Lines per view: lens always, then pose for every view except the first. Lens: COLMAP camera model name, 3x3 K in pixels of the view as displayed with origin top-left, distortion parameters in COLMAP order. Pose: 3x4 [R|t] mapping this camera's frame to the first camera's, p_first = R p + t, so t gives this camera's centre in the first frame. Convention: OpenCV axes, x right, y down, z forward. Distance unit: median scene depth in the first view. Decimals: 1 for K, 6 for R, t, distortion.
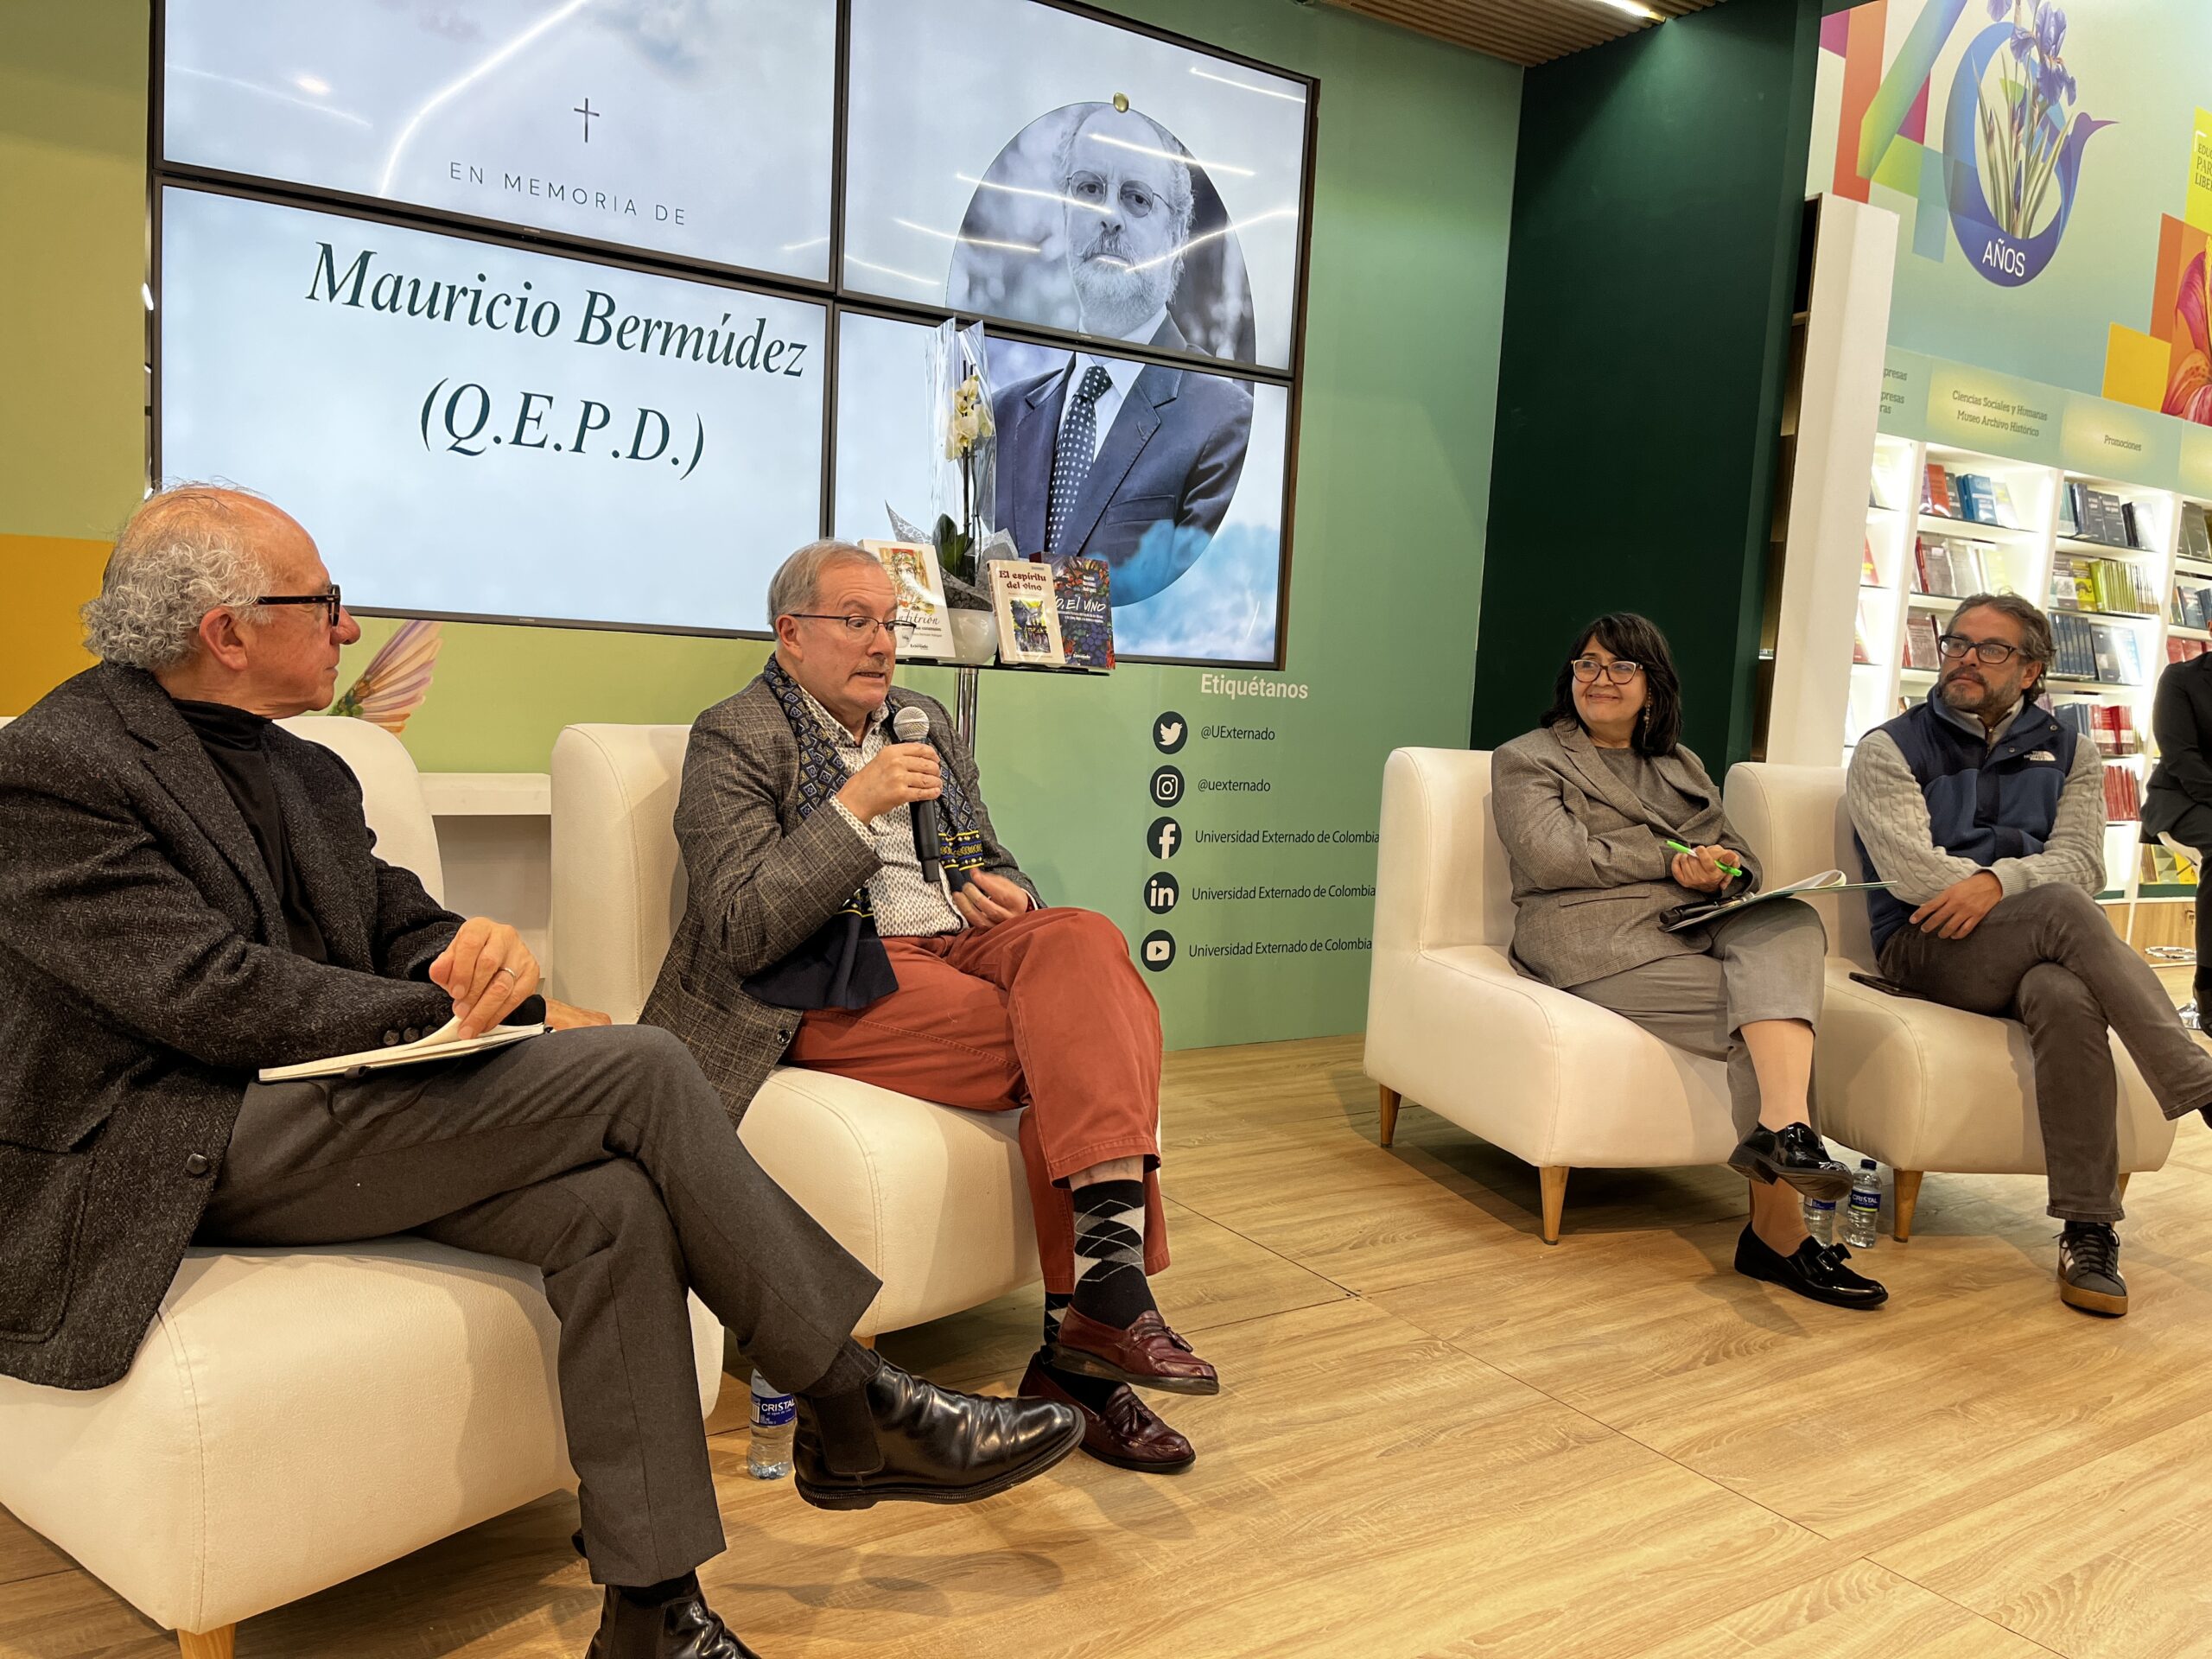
lens RADIAL K [[1713.8, 0, 1107.3], [0, 1713.8, 835.5], [0, 0, 1]] dist [0.046292, -0.024461]
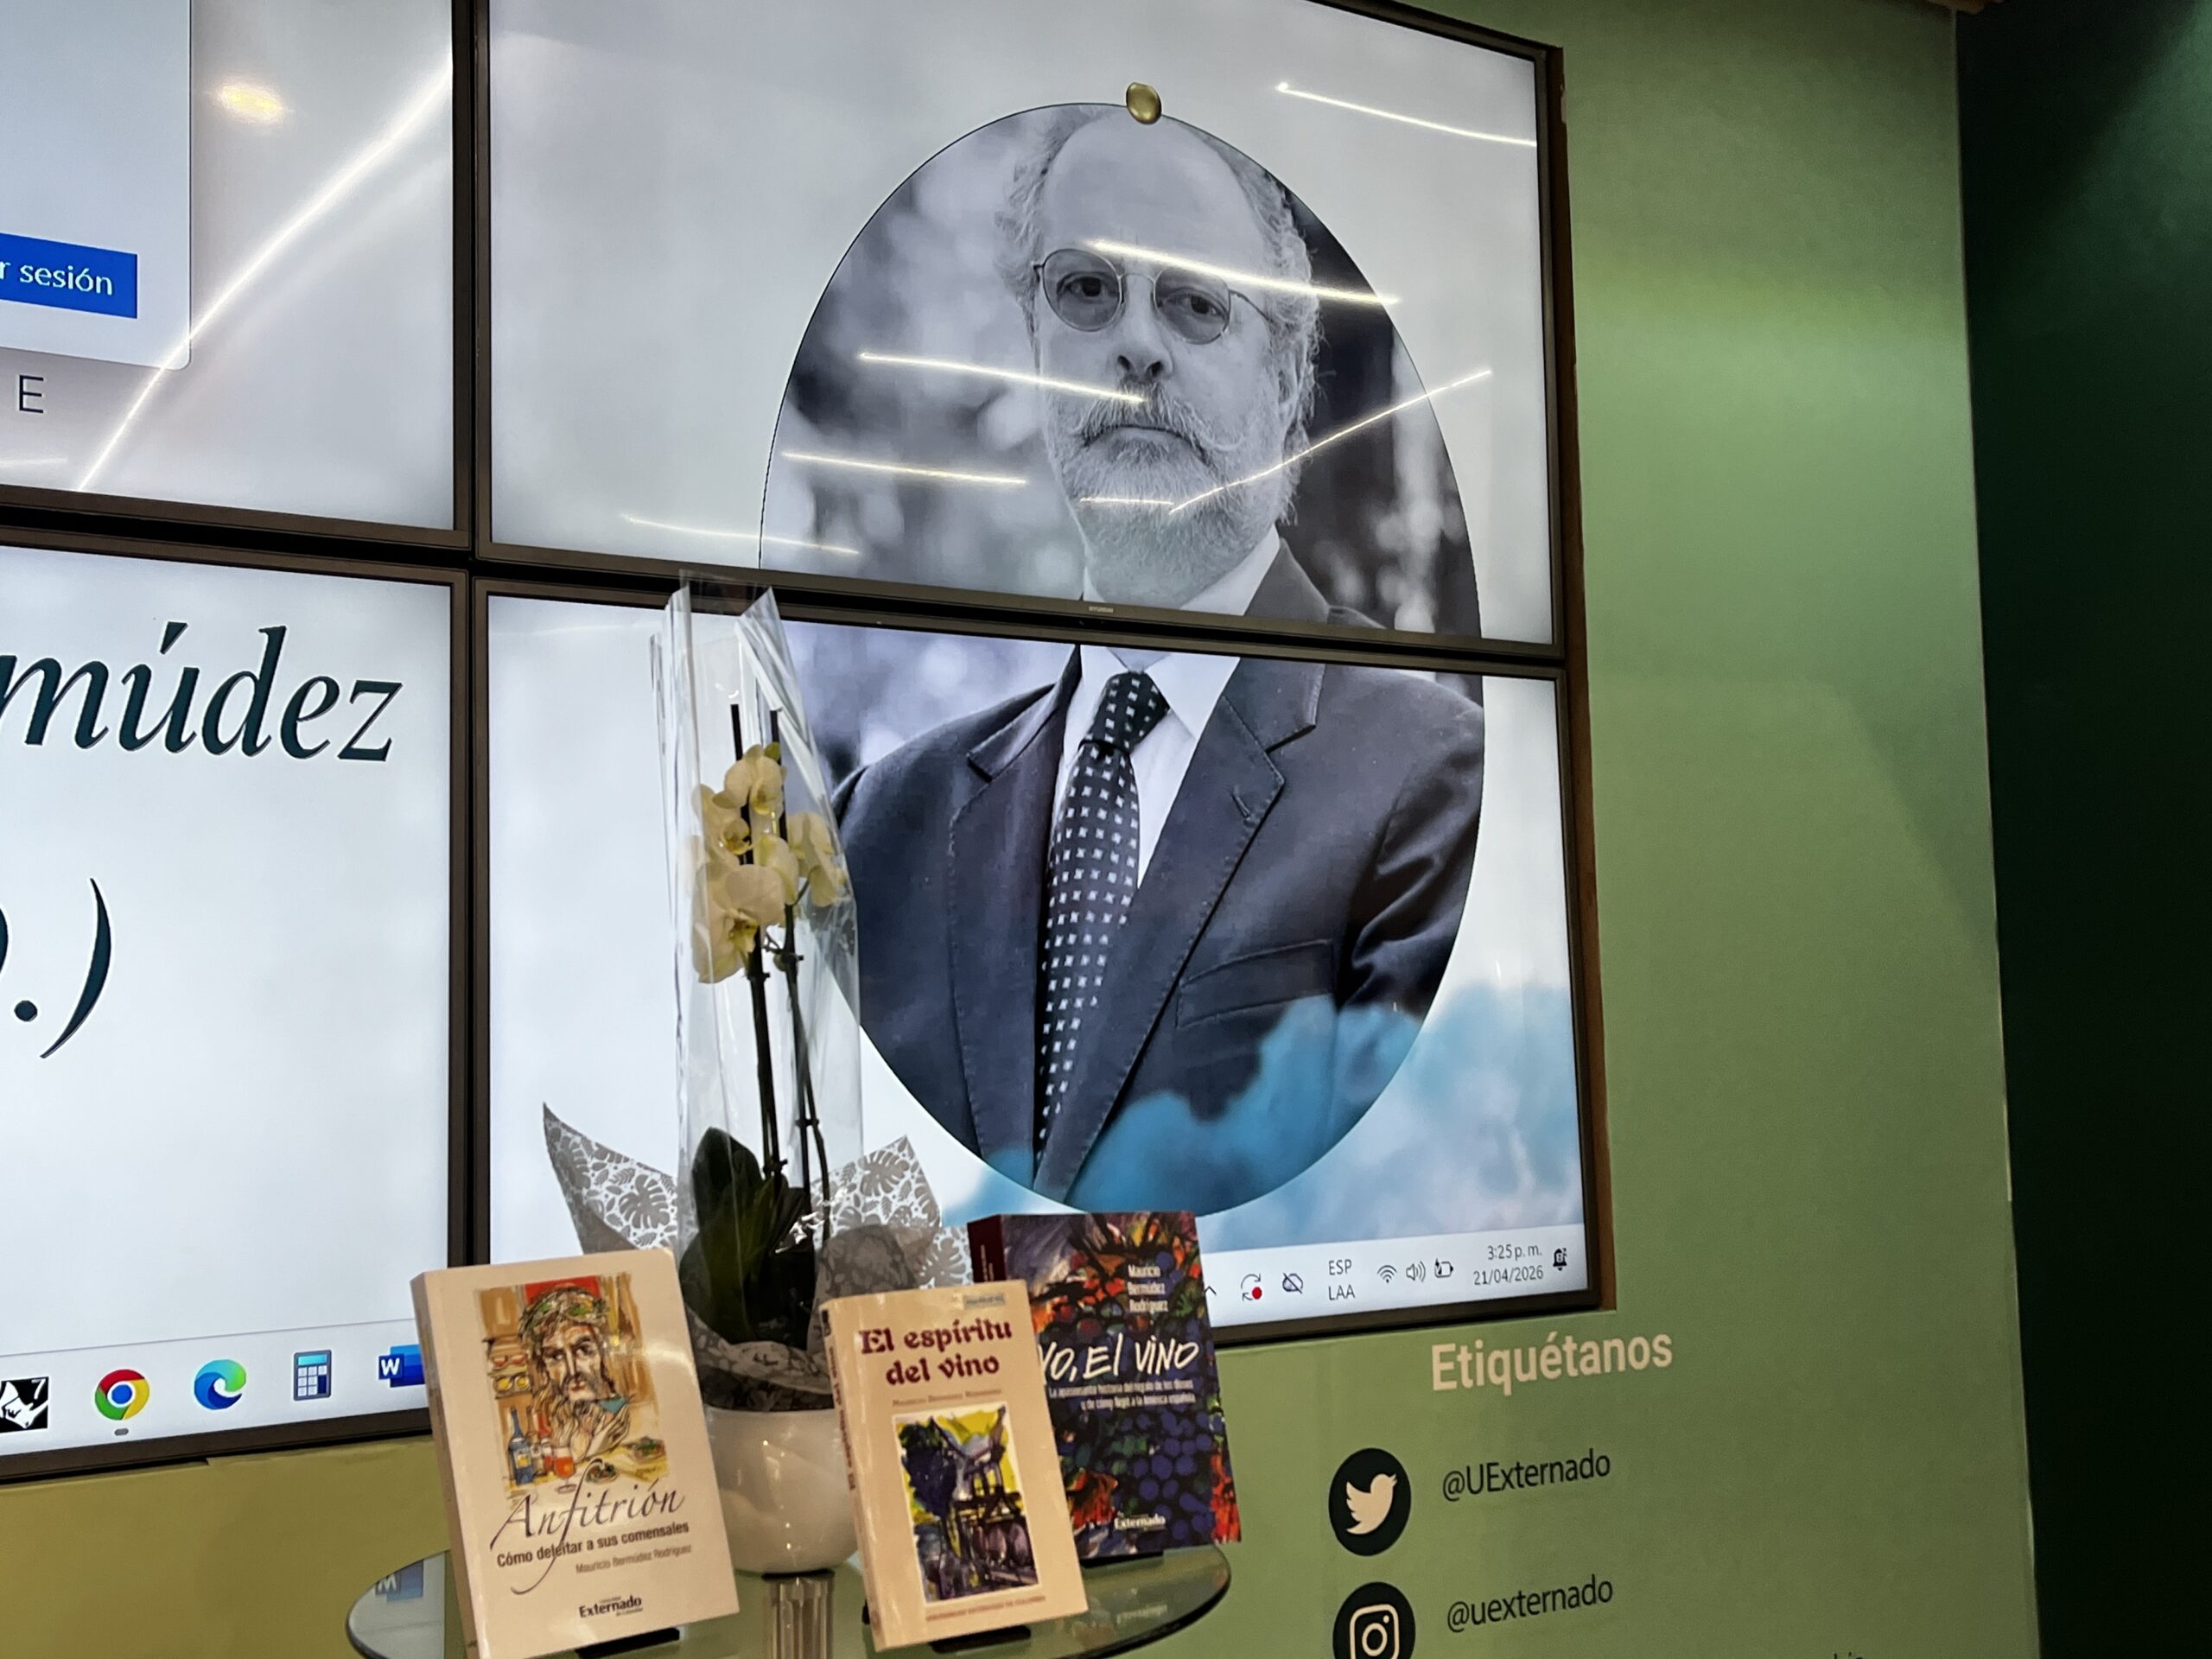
lens RADIAL K [[2373.4, 0, 1119.8], [0, 2373.4, 825.7], [0, 0, 1]] dist [0.090009, 0.000000]
pose [[0.996873, -0.075758, -0.022473, 0.001956], [0.070126, 0.979220, -0.190293, -0.143820], [0.036422, 0.188122, 0.981470, 0.498285]]
